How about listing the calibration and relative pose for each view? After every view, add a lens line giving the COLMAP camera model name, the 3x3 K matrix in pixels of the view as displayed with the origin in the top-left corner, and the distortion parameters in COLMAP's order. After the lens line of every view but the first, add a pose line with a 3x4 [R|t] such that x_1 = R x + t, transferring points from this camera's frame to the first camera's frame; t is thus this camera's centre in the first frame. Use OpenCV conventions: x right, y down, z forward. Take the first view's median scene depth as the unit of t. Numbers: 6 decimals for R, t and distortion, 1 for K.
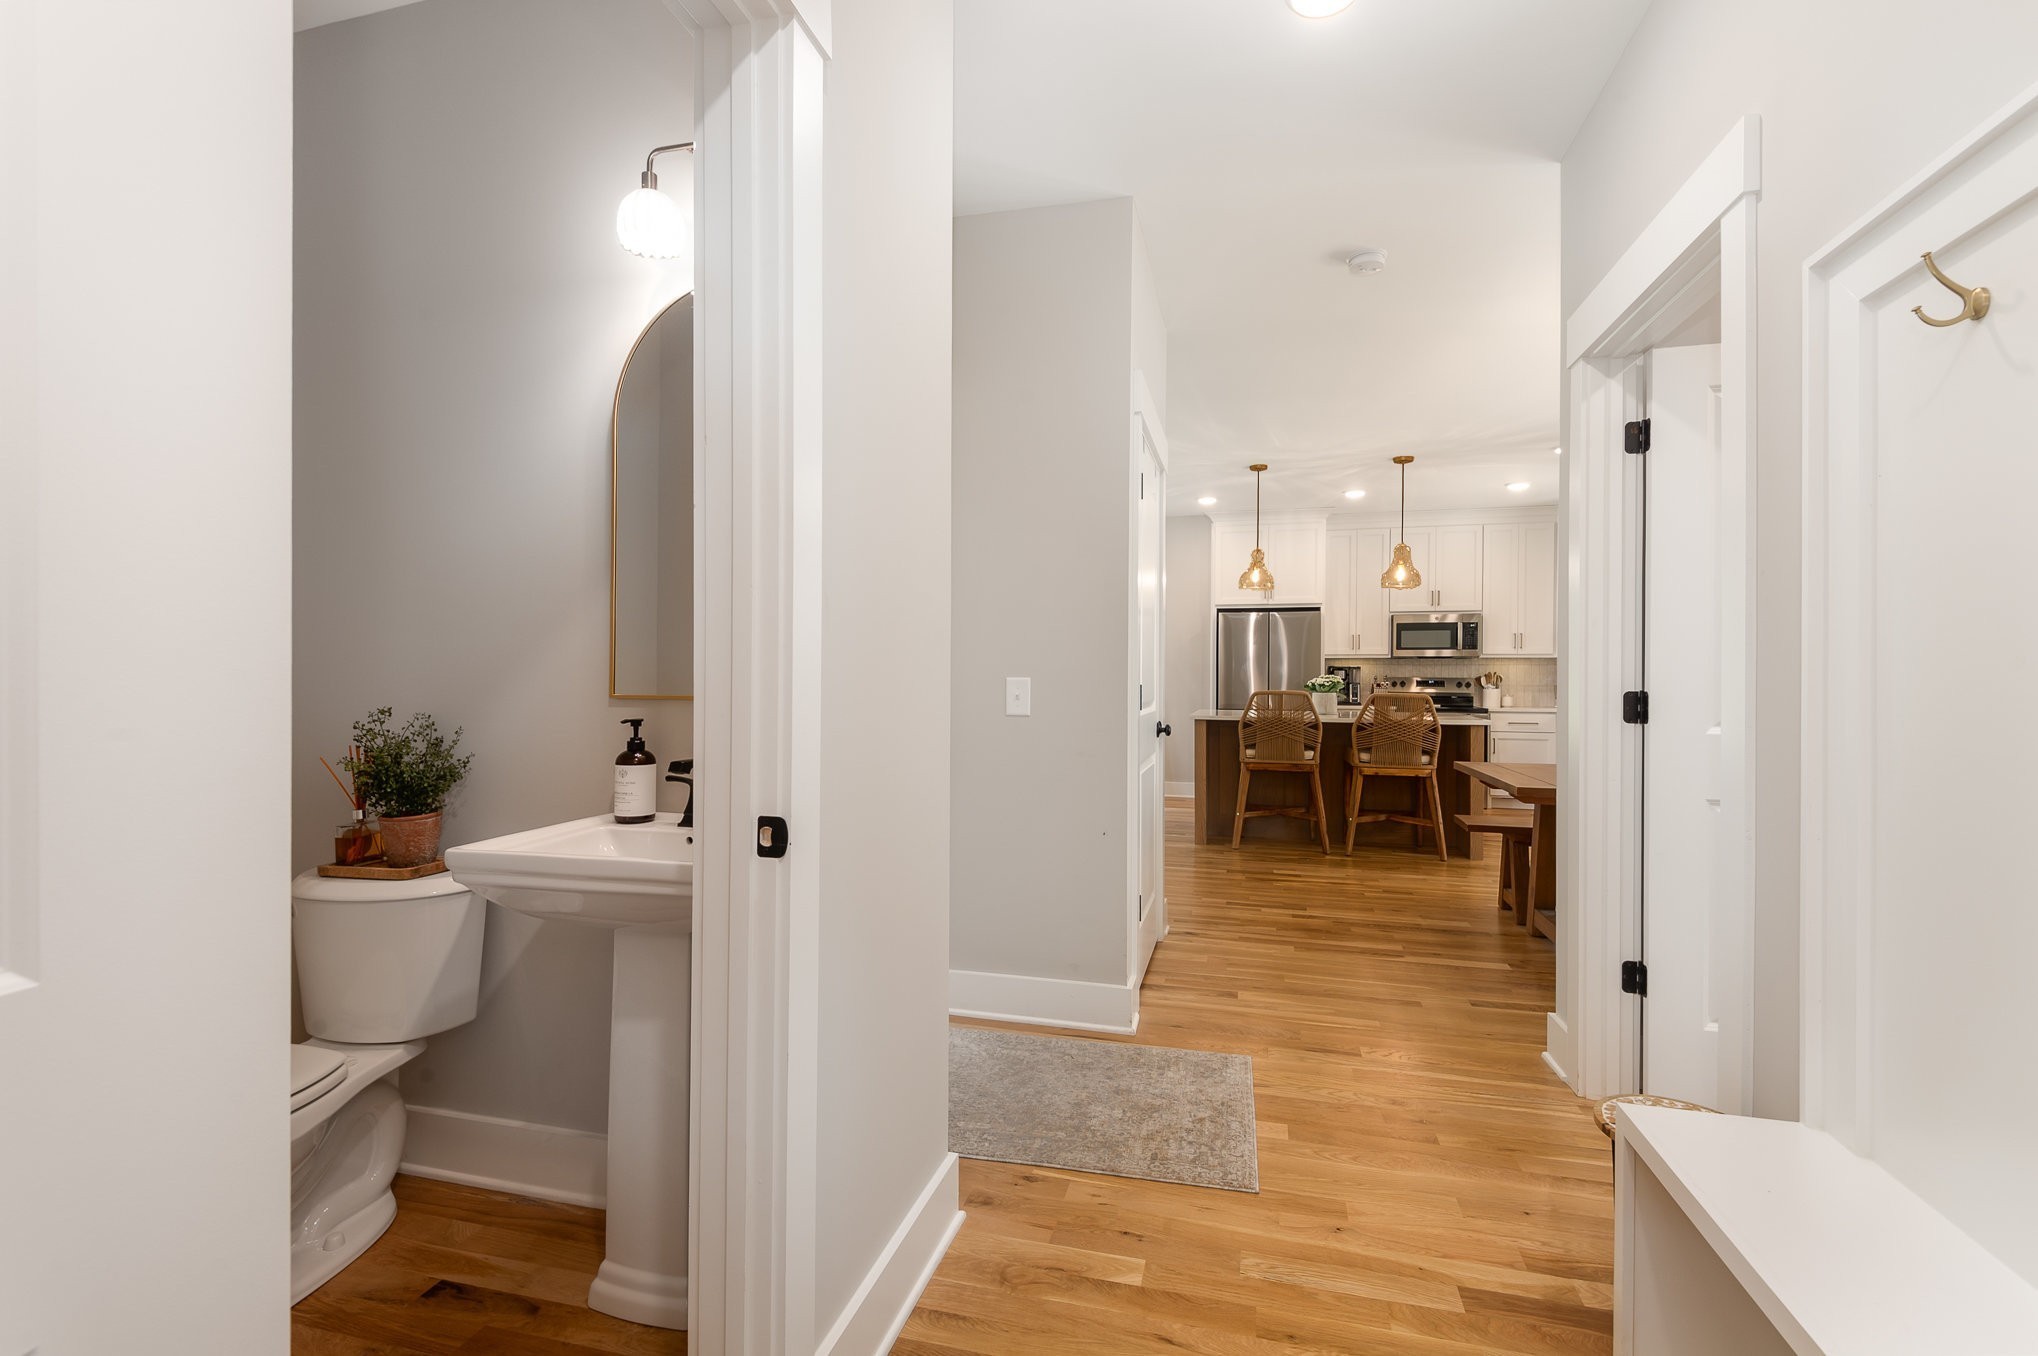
lens RADIAL K [[944.3, 0, 1010.4], [0, 944.3, 675.1], [0, 0, 1]] dist [-0.014440, -0.000989]
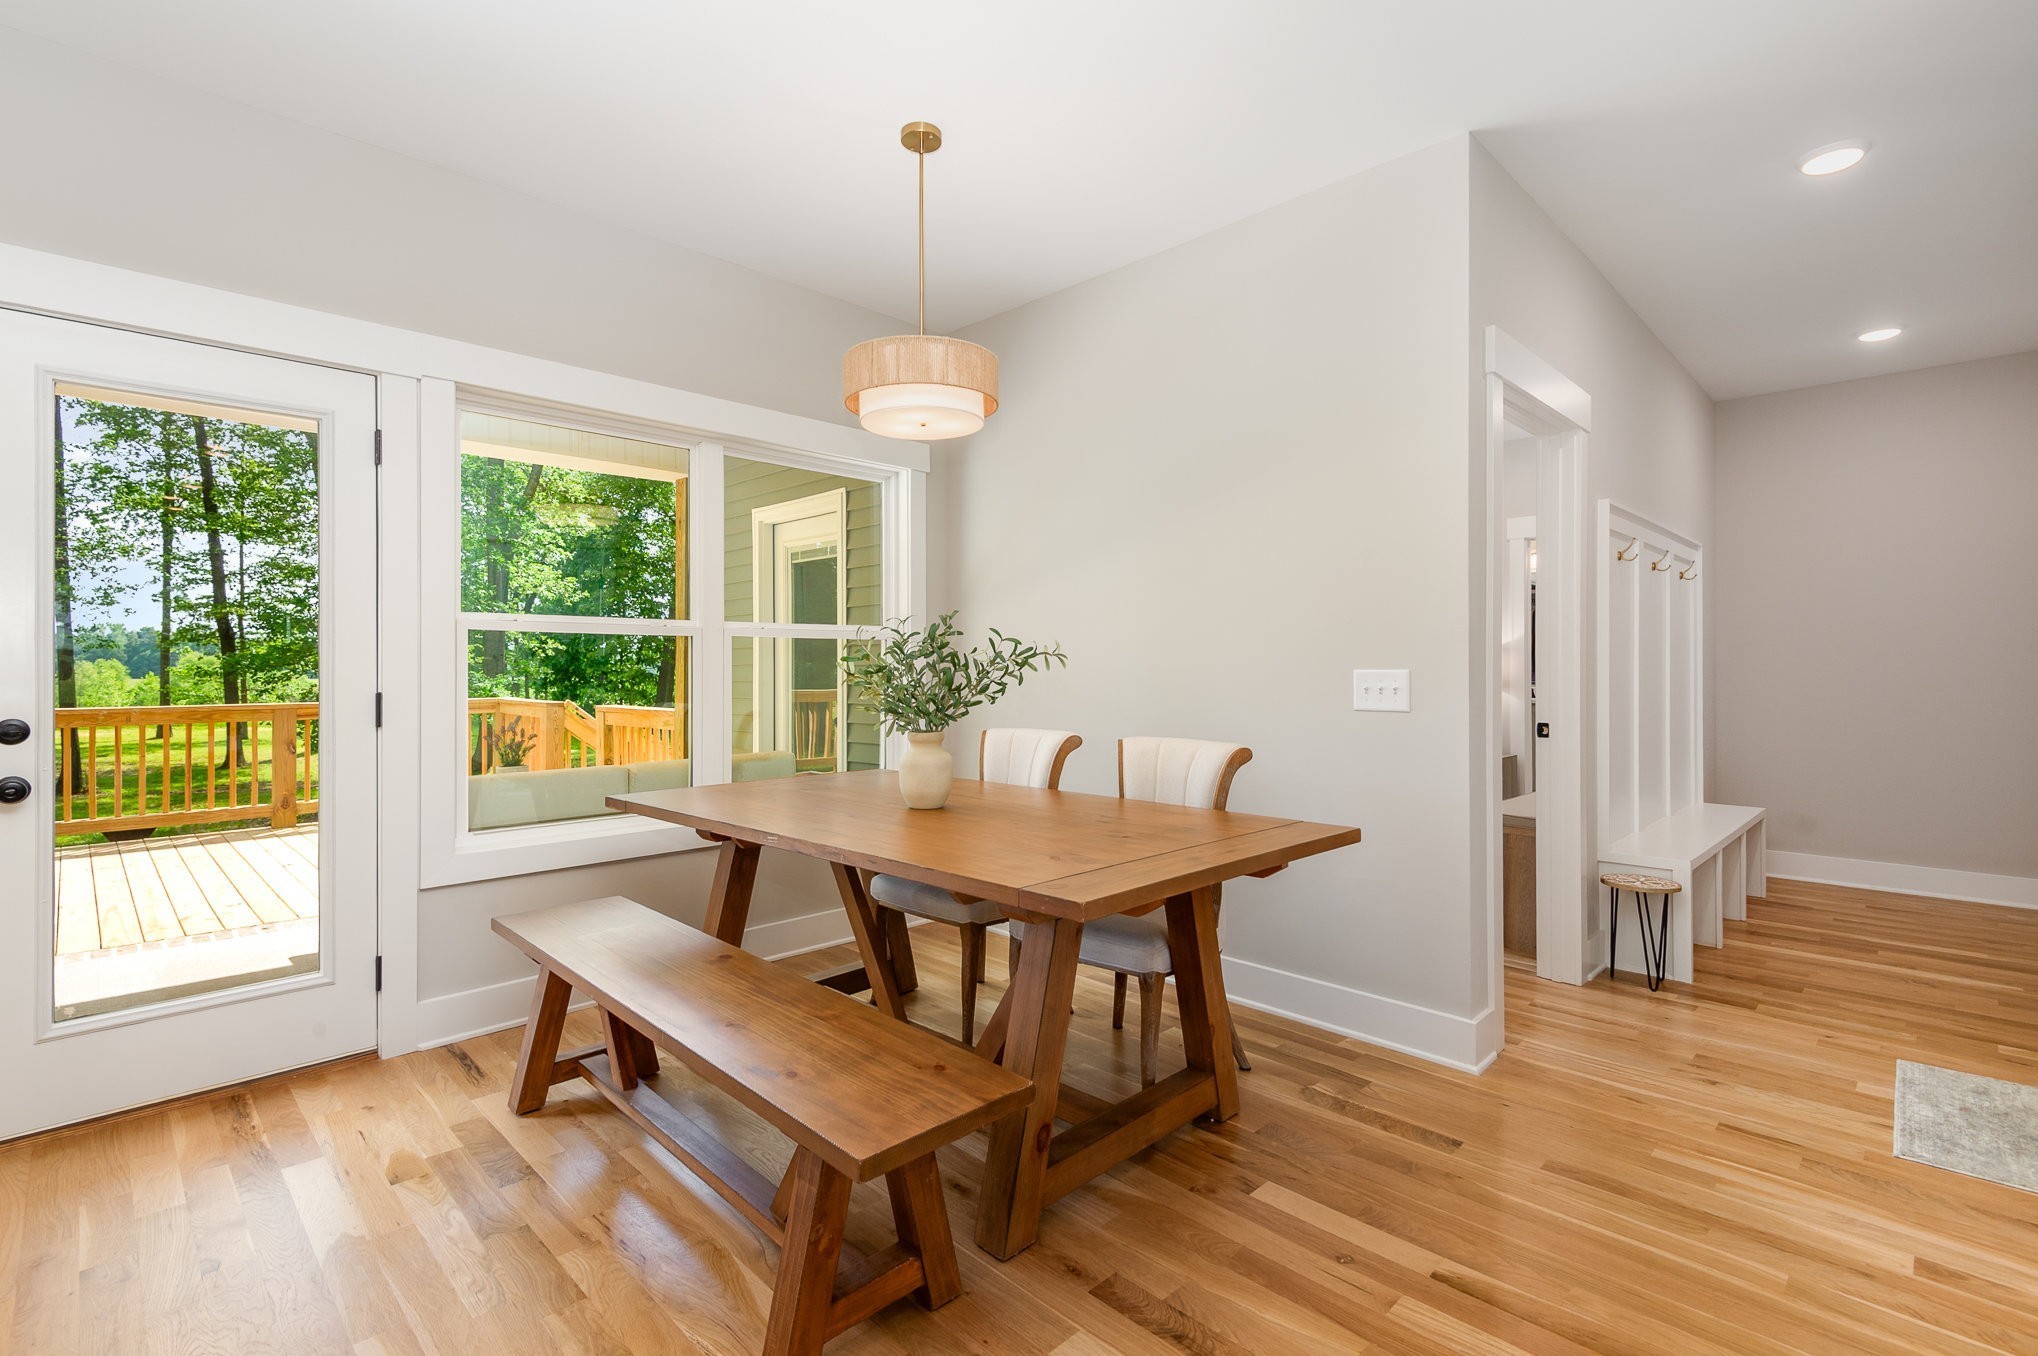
lens RADIAL K [[944.3, 0, 1019.6], [0, 944.3, 670.4], [0, 0, 1]] dist [-0.014440, -0.000989]
pose [[-0.861990, -0.003830, 0.506910, 0.218277], [-0.001094, 0.999983, 0.005694, 0.001945], [-0.506924, 0.004353, -0.861980, 0.898369]]
